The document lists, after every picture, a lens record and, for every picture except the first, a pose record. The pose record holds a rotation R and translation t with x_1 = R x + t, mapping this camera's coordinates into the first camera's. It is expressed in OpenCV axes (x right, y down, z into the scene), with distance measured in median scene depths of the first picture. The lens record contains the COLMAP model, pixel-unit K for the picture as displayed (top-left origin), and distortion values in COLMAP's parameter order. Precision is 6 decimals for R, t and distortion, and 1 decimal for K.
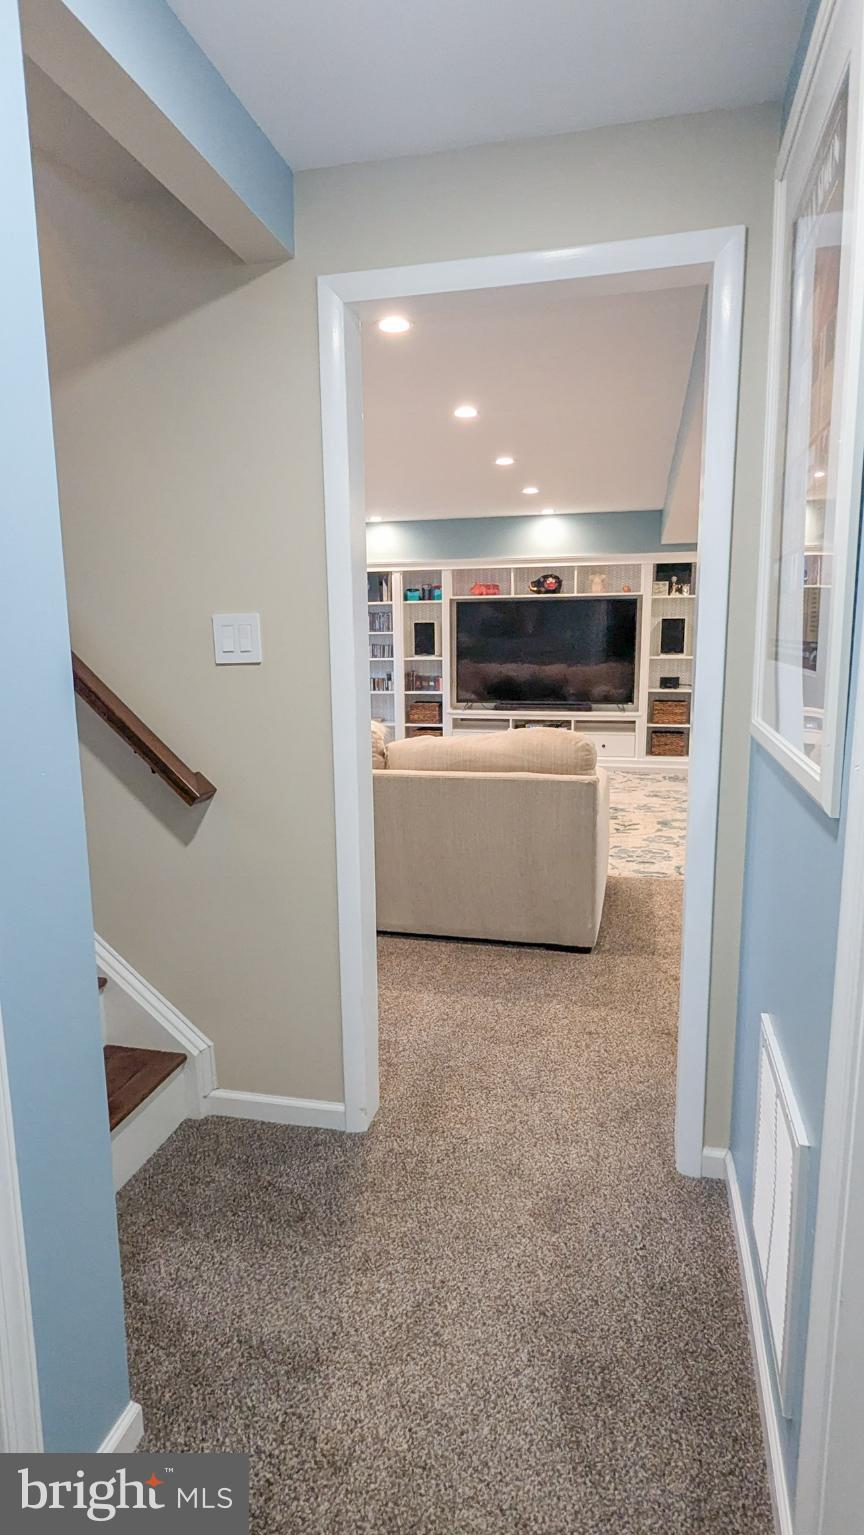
lens RADIAL K [[780.8, 0, 432.0], [0, 780.8, 767.5], [0, 0, 1]] dist [-0.004115, -0.001149]
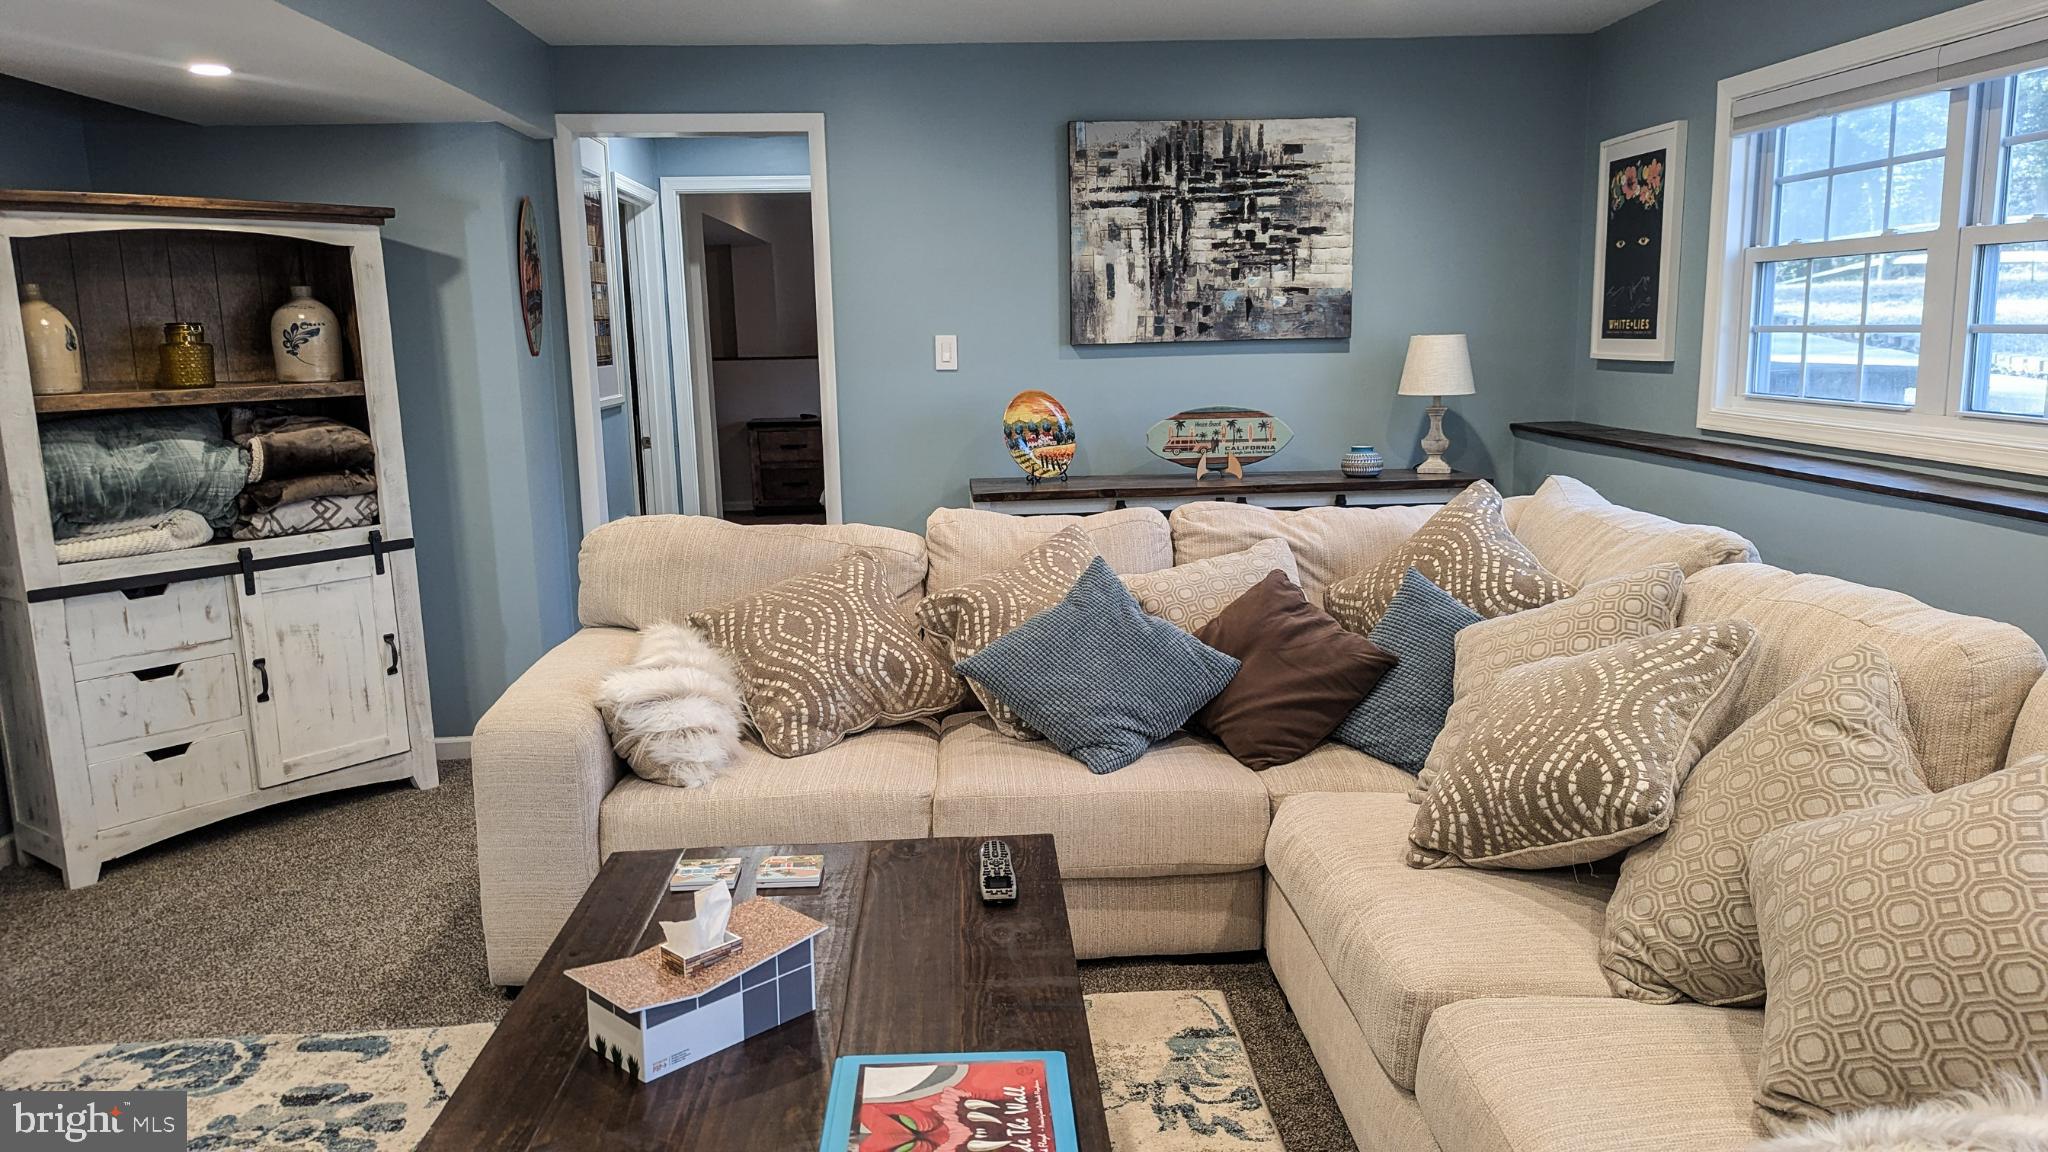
lens RADIAL K [[1430.4, 0, 1024.0], [0, 1430.4, 576.0], [0, 0, 1]] dist [0.001136, 0.000302]
pose [[-0.956571, 0.081725, -0.279810, 0.140528], [-0.018739, 0.940670, 0.338804, -0.303499], [0.290898, 0.329333, -0.898286, 1.598907]]
